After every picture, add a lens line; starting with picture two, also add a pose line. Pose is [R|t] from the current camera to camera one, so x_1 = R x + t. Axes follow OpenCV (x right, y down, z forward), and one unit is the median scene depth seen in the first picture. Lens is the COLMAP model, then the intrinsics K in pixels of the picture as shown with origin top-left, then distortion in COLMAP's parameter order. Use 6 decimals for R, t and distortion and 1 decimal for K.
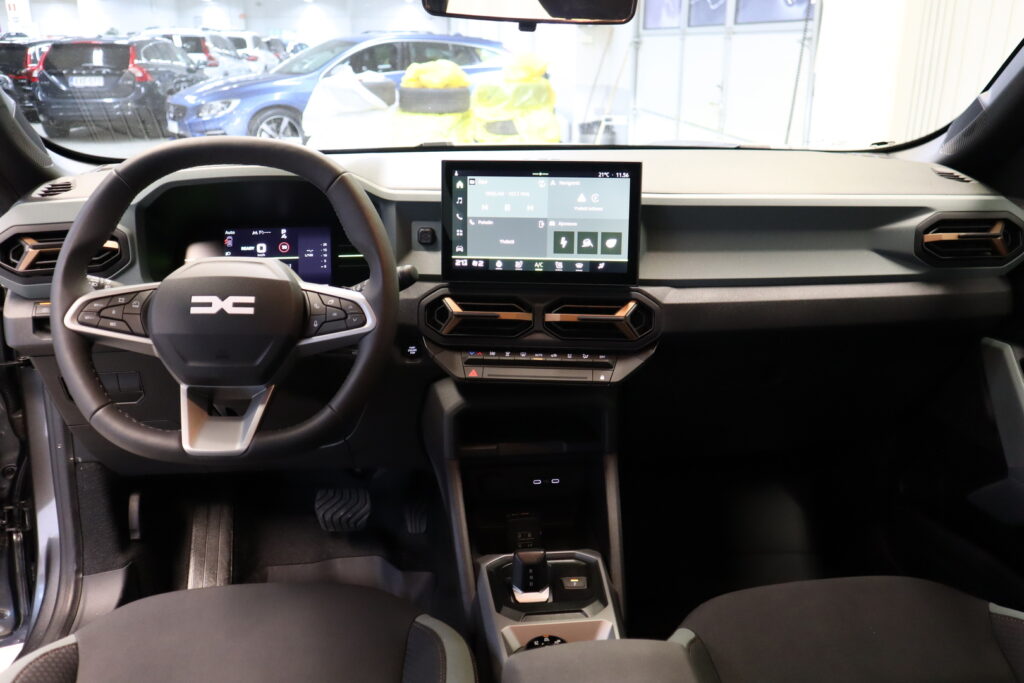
lens RADIAL K [[886.0, 0, 512.0], [0, 886.0, 341.5], [0, 0, 1]] dist [-0.075008, -0.000355]
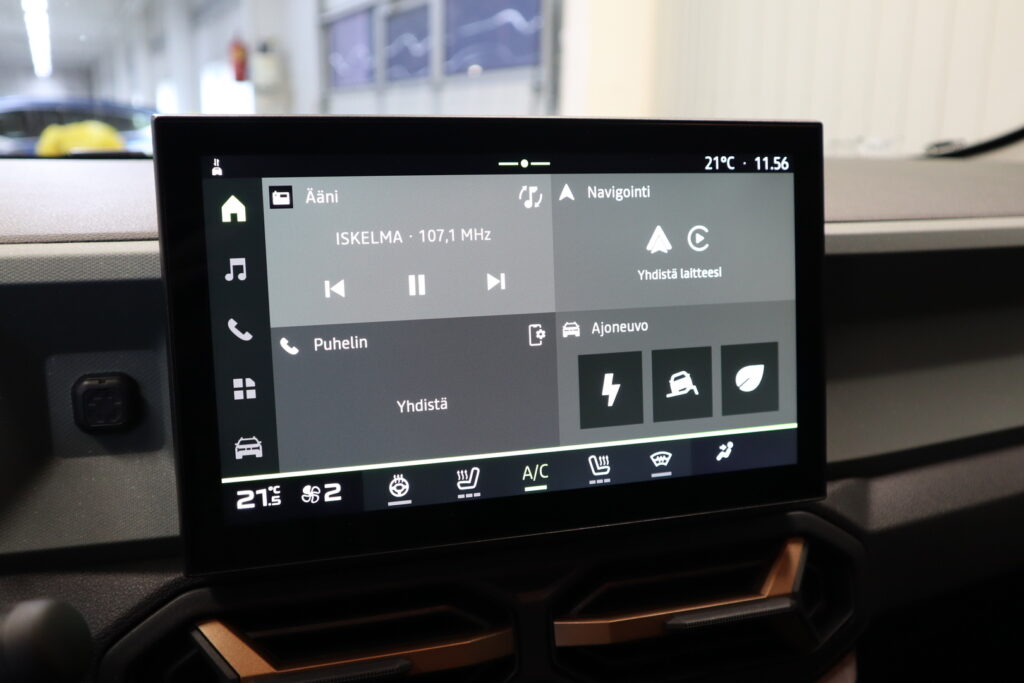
lens RADIAL K [[886.0, 0, 512.0], [0, 886.0, 341.5], [0, 0, 1]] dist [-0.075008, -0.000355]
pose [[0.927778, -0.077502, 0.364996, -0.080911], [0.110597, 0.991353, -0.070625, -0.110488], [-0.356366, 0.105892, 0.928327, 0.730269]]
